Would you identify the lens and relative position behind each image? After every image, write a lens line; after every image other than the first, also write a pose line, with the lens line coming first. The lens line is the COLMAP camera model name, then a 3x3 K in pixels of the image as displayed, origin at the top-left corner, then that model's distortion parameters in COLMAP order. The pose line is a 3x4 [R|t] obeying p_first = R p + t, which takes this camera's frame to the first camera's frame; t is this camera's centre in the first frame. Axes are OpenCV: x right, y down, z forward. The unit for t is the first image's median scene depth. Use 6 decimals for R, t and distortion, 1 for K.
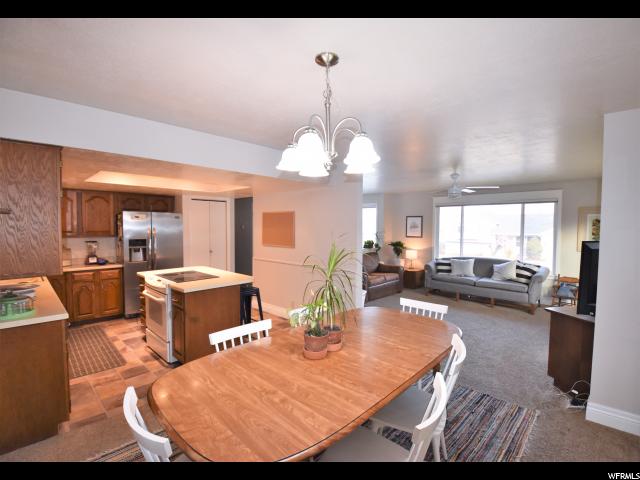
lens RADIAL K [[309.9, 0, 322.9], [0, 309.9, 241.8], [0, 0, 1]] dist [-0.029731, -0.001364]
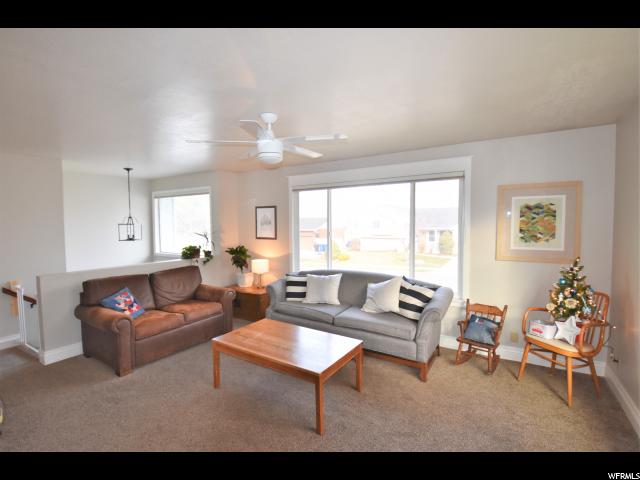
lens RADIAL K [[296.6, 0, 320.0], [0, 296.6, 240.0], [0, 0, 1]] dist [-0.002801, -0.000639]
pose [[0.982740, -0.026802, 0.183039, 0.353938], [0.024988, 0.999613, 0.012214, -0.020457], [-0.183296, -0.007430, 0.983030, 0.440662]]
